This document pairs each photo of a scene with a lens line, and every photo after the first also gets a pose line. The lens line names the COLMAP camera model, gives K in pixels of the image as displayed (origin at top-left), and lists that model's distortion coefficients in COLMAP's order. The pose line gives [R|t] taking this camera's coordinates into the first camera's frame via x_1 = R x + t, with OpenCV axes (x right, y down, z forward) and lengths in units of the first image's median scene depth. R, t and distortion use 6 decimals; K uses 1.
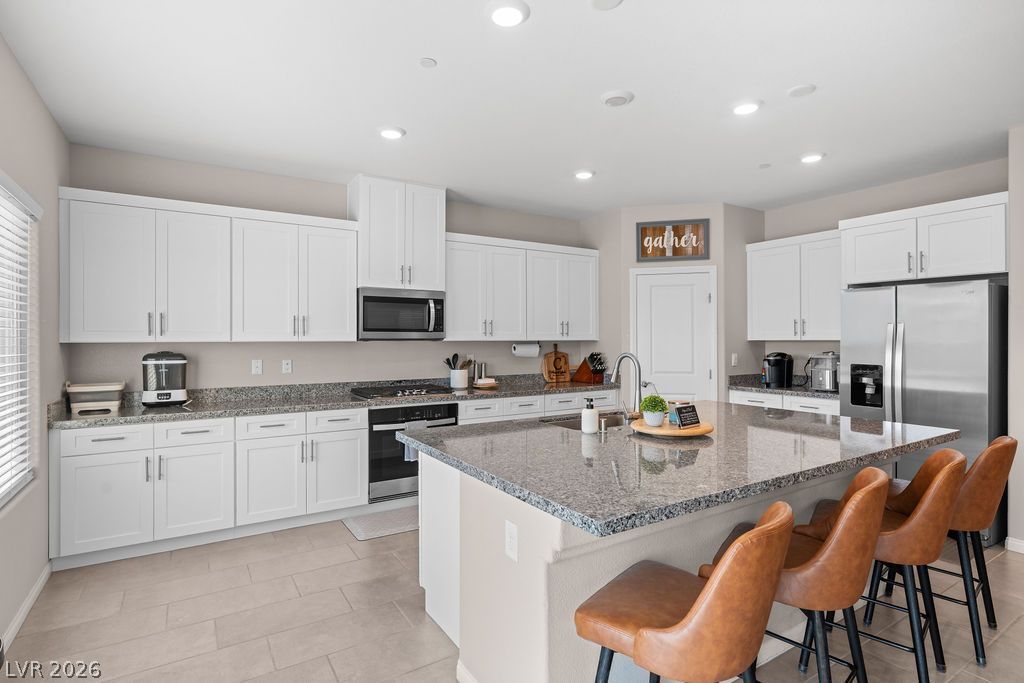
lens RADIAL K [[493.8, 0, 506.6], [0, 493.8, 342.1], [0, 0, 1]] dist [-0.035343, 0.000165]
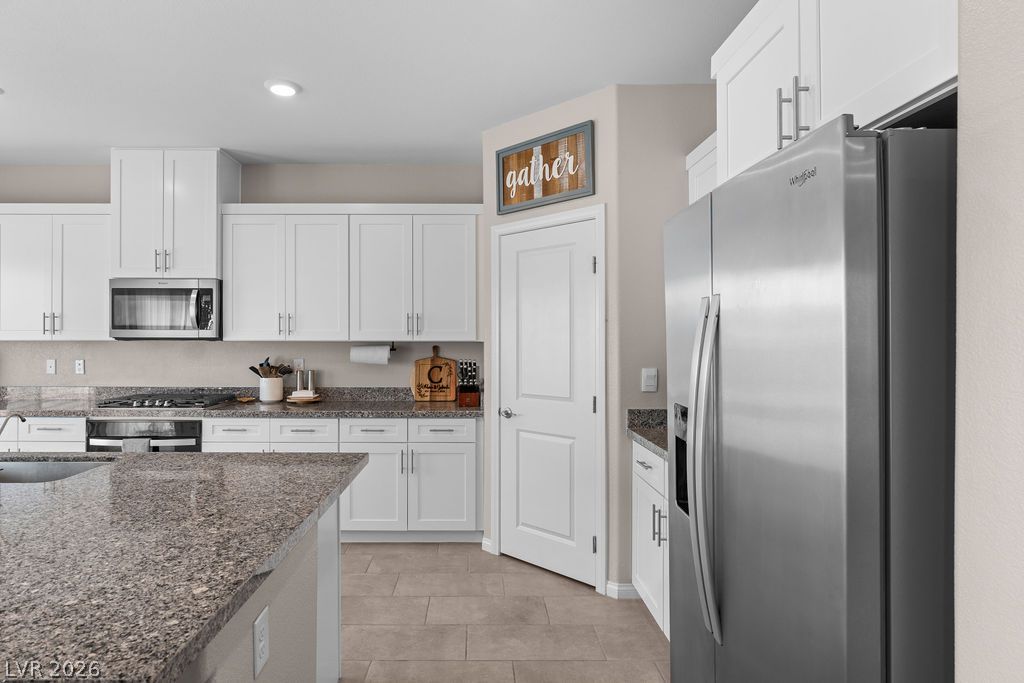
lens RADIAL K [[570.6, 0, 479.0], [0, 570.6, 340.3], [0, 0, 1]] dist [-0.001781, 0.001281]
pose [[0.851831, 0.004524, -0.523798, 0.638119], [-0.006741, 0.999975, -0.002326, -0.003546], [0.523774, 0.005512, 0.851839, 0.390312]]
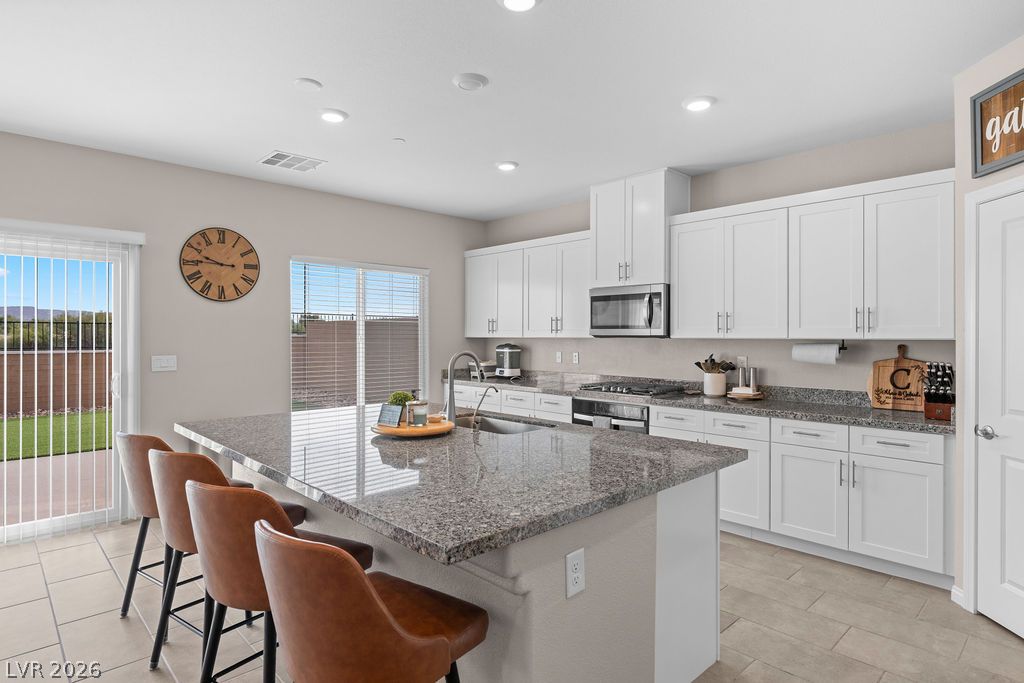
lens RADIAL K [[563.1, 0, 511.9], [0, 563.1, 338.2], [0, 0, 1]] dist [-0.000770, 0.002576]
pose [[0.212260, 0.006258, -0.977193, 0.730961], [-0.008339, 0.999955, 0.004593, -0.004320], [0.977178, 0.007174, 0.212303, 0.453772]]
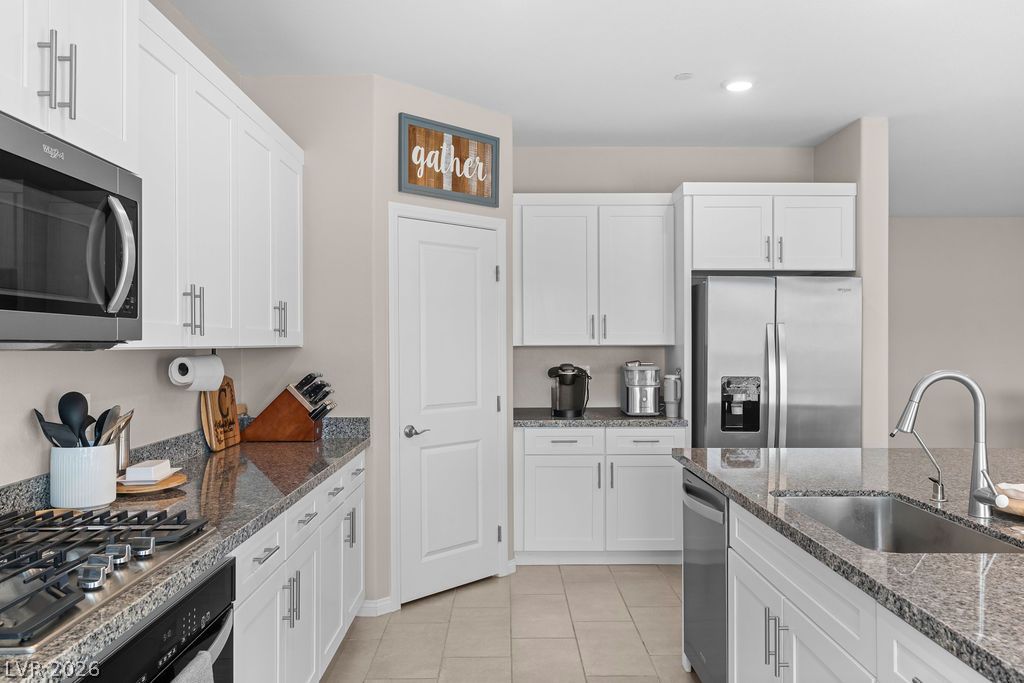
lens RADIAL K [[743.1, 0, 512.0], [0, 743.1, 341.5], [0, 0, 1]] dist [0.000889, 0.000844]
pose [[0.517355, 0.002397, 0.855767, -0.337080], [0.005050, 0.999970, -0.005854, -0.003577], [-0.855756, 0.007351, 0.517328, 0.525577]]
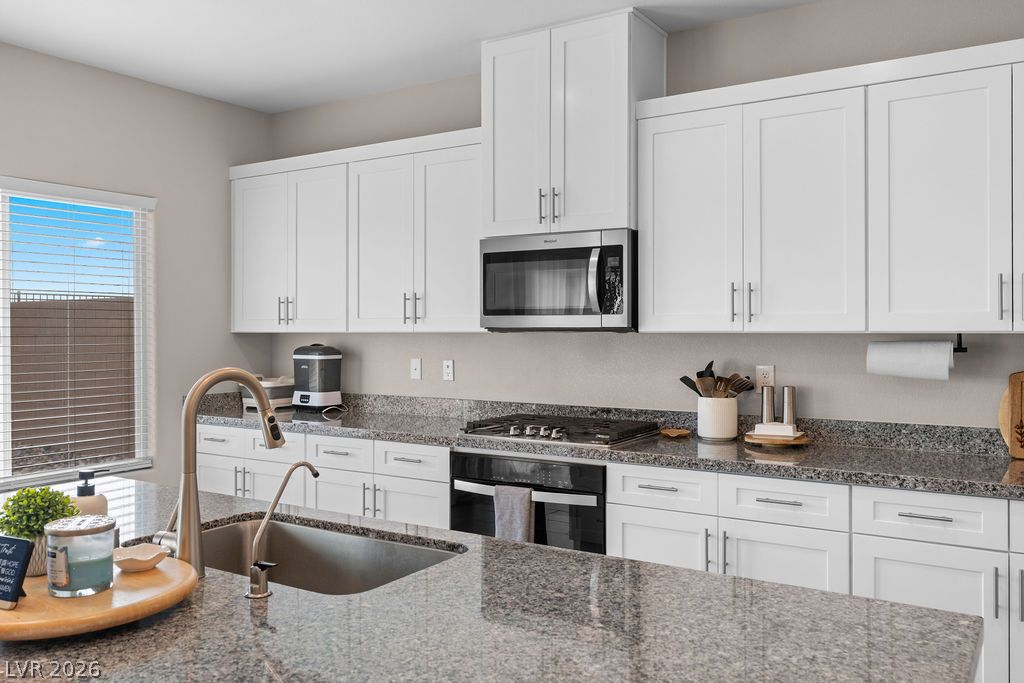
lens RADIAL K [[843.7, 0, 508.4], [0, 843.7, 329.8], [0, 0, 1]] dist [0.009094, -0.002655]
pose [[0.431457, 0.001888, -0.902132, 0.494450], [-0.004396, 0.999990, -0.000009, -0.003946], [0.902123, 0.003970, 0.431461, 0.486809]]
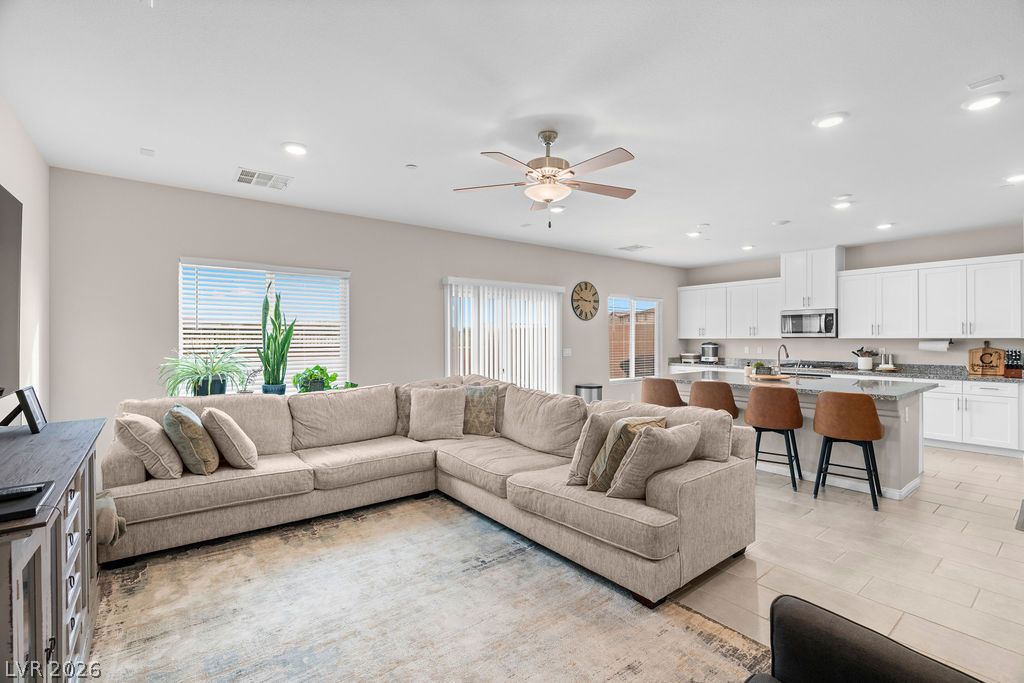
lens RADIAL K [[462.4, 0, 517.0], [0, 462.4, 338.3], [0, 0, 1]] dist [0.003711, 0.001138]
pose [[0.119729, 0.001925, -0.992805, 1.150405], [-0.003575, 0.999992, 0.001508, -0.000764], [0.992800, 0.003368, 0.119735, -0.221329]]
